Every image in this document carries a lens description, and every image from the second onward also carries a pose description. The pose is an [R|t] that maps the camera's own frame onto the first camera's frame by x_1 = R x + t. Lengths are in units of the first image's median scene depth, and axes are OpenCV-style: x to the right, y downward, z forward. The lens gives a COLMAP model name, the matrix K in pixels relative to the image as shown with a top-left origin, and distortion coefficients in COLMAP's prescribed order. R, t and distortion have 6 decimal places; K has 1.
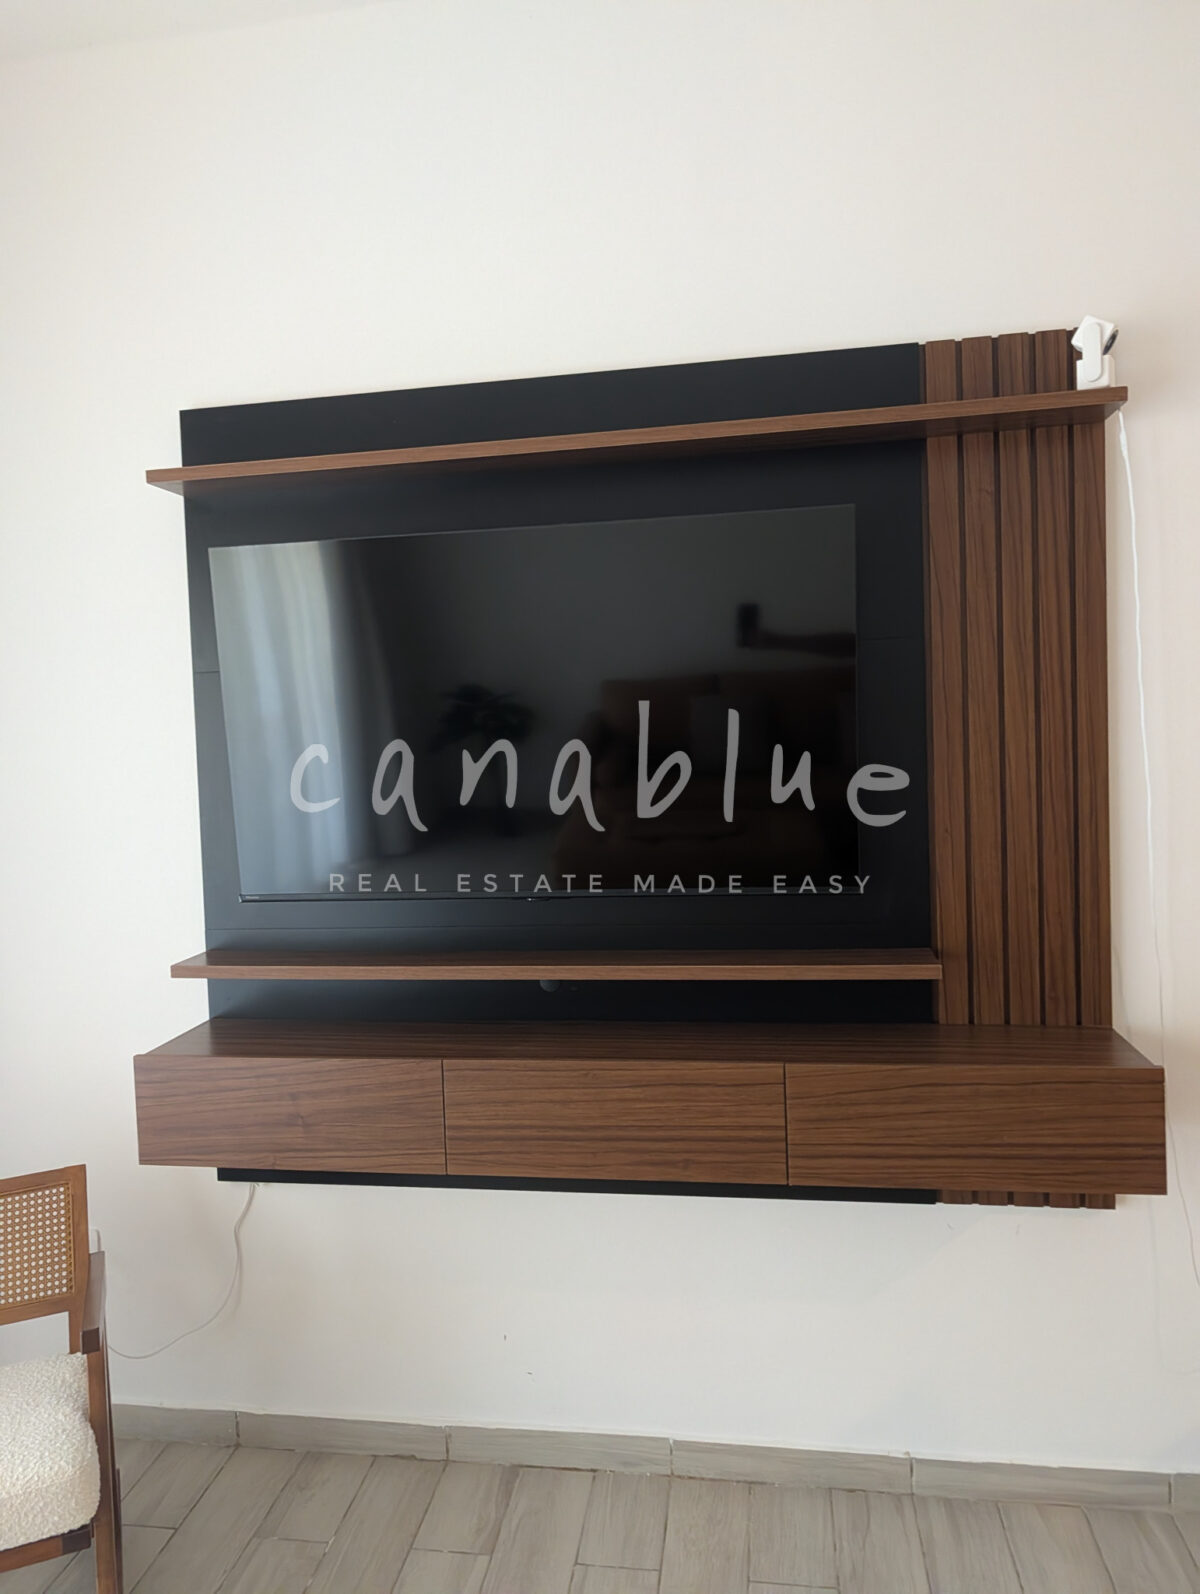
lens RADIAL K [[1119.6, 0, 569.4], [0, 1119.6, 799.1], [0, 0, 1]] dist [0.002926, 0.001111]
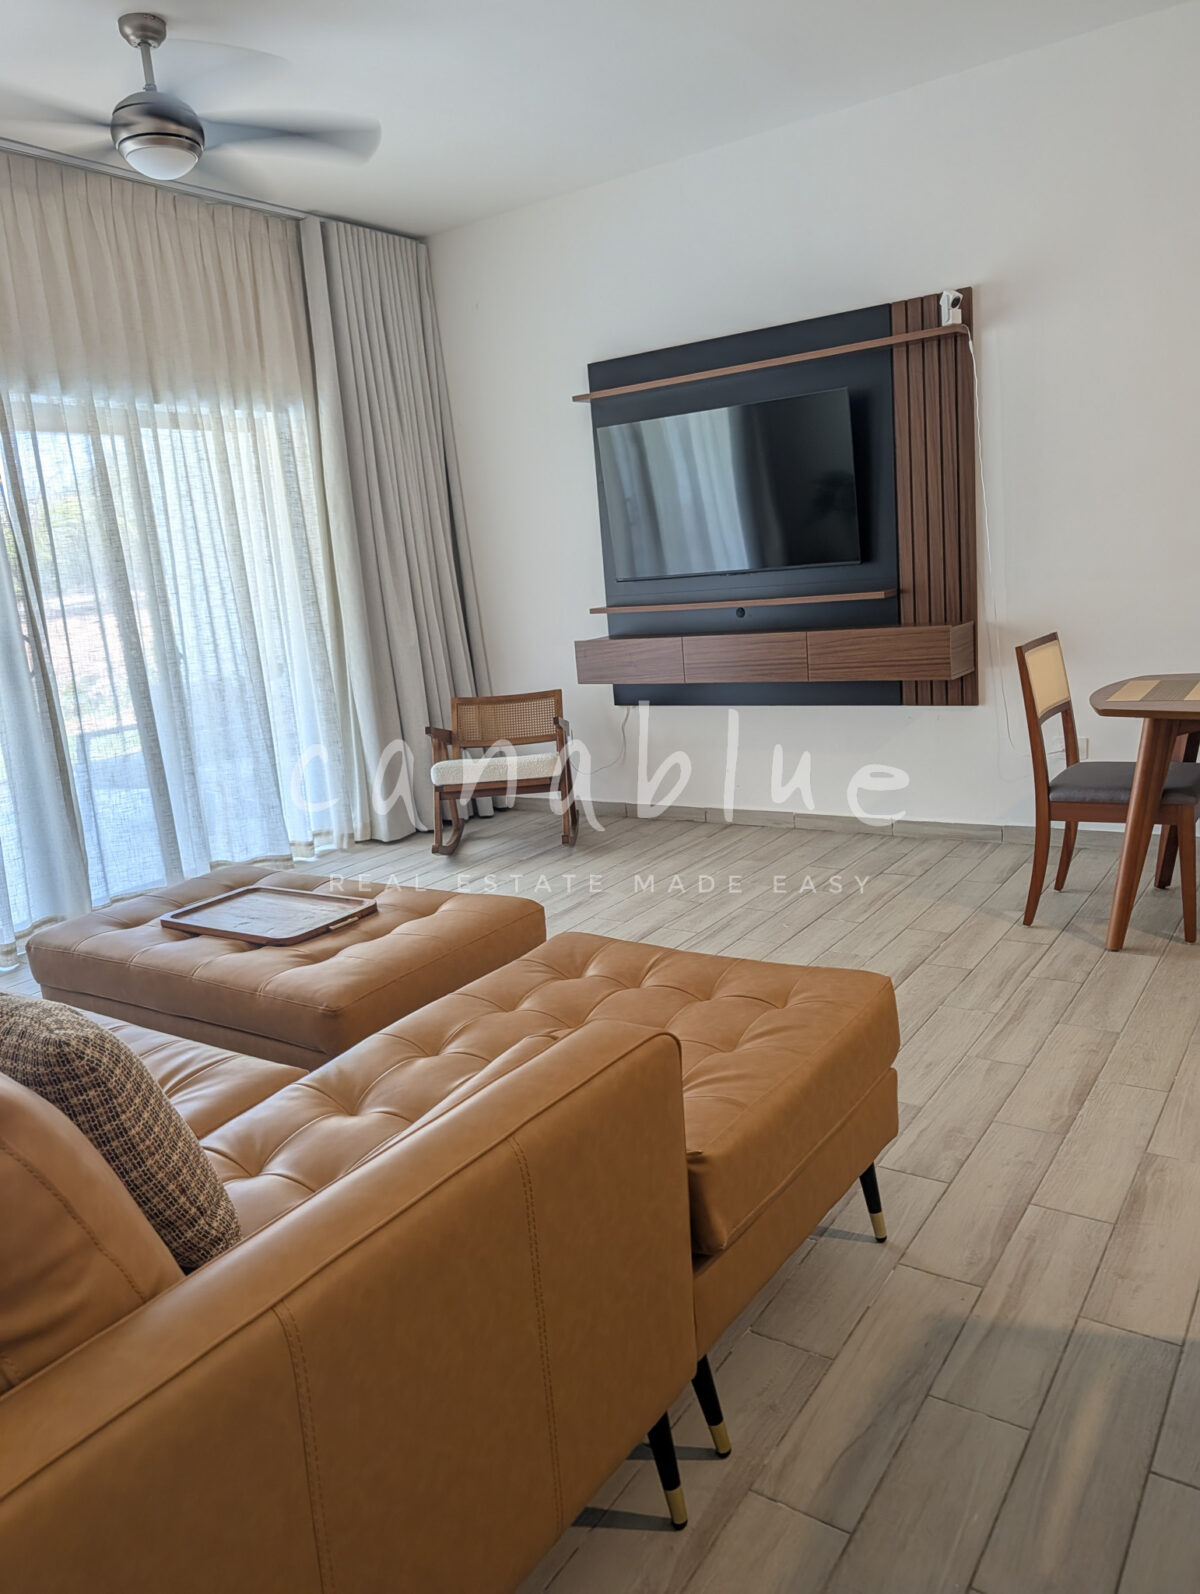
lens RADIAL K [[1153.6, 0, 600.0], [0, 1153.6, 797.0], [0, 0, 1]] dist [0.002022, 0.001773]
pose [[0.907229, 0.043106, -0.418424, 0.764827], [0.031234, 0.985086, 0.169205, 0.133915], [0.419477, -0.166576, 0.892352, -1.357085]]
